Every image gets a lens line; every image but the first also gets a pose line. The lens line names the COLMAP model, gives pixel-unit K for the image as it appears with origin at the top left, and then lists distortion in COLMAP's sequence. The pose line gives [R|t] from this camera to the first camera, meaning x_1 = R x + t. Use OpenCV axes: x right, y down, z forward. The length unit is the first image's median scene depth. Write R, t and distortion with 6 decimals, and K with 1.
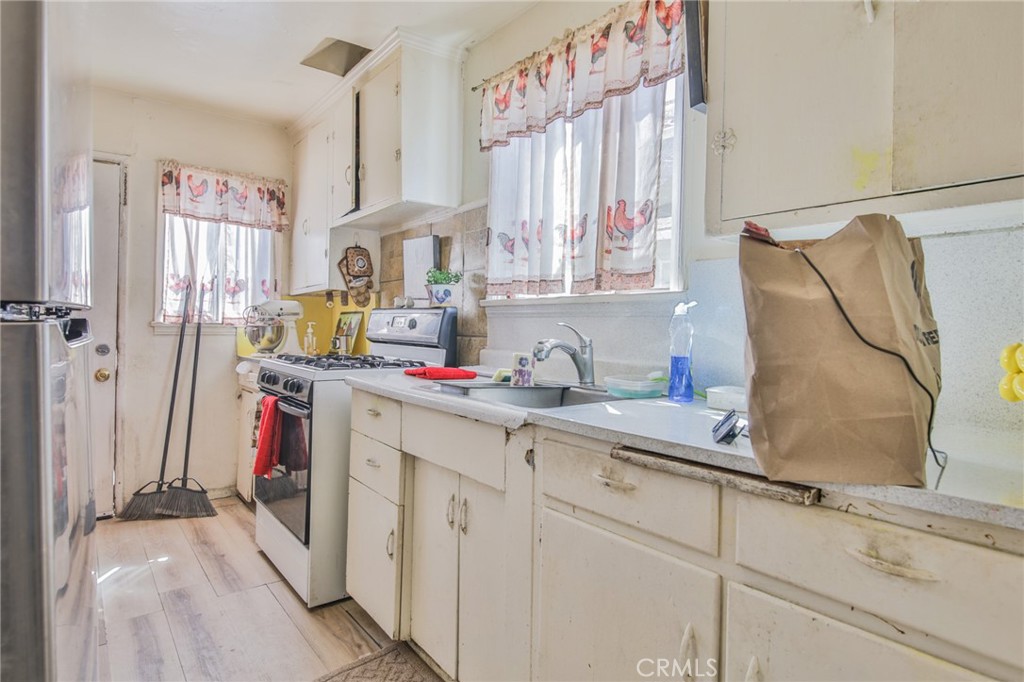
lens RADIAL K [[560.3, 0, 515.2], [0, 560.3, 335.8], [0, 0, 1]] dist [-0.000970, -0.000781]
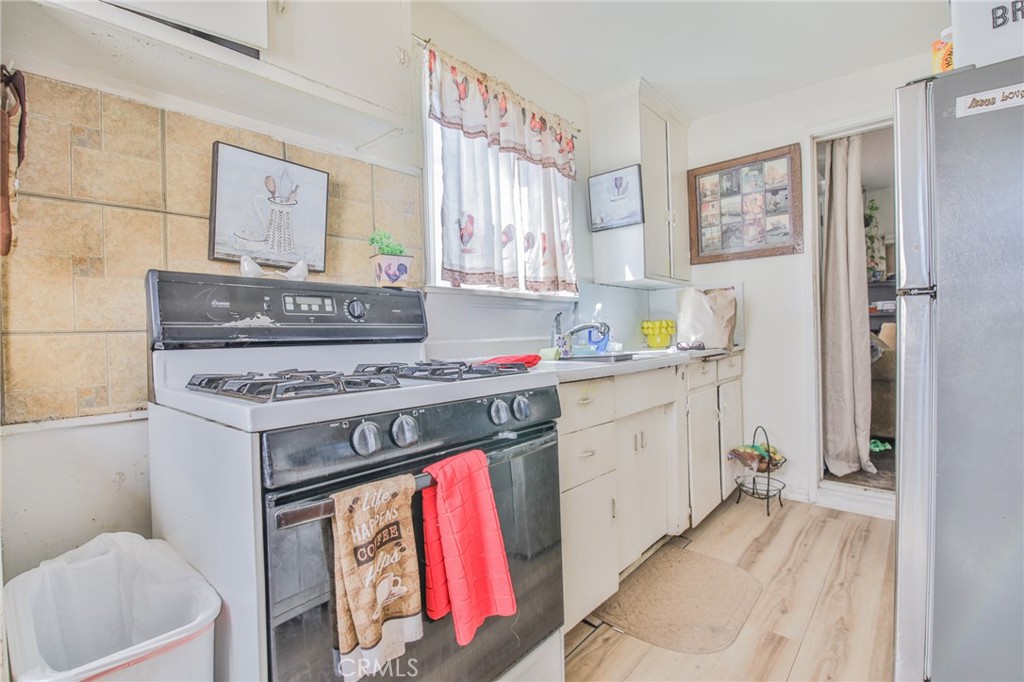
lens RADIAL K [[465.2, 0, 510.8], [0, 465.2, 334.4], [0, 0, 1]] dist [-0.000284, -0.000028]
pose [[-0.171739, -0.018968, 0.984960, -0.811664], [0.023011, 0.999465, 0.023260, 0.000892], [-0.984874, 0.026659, -0.171210, 1.009095]]
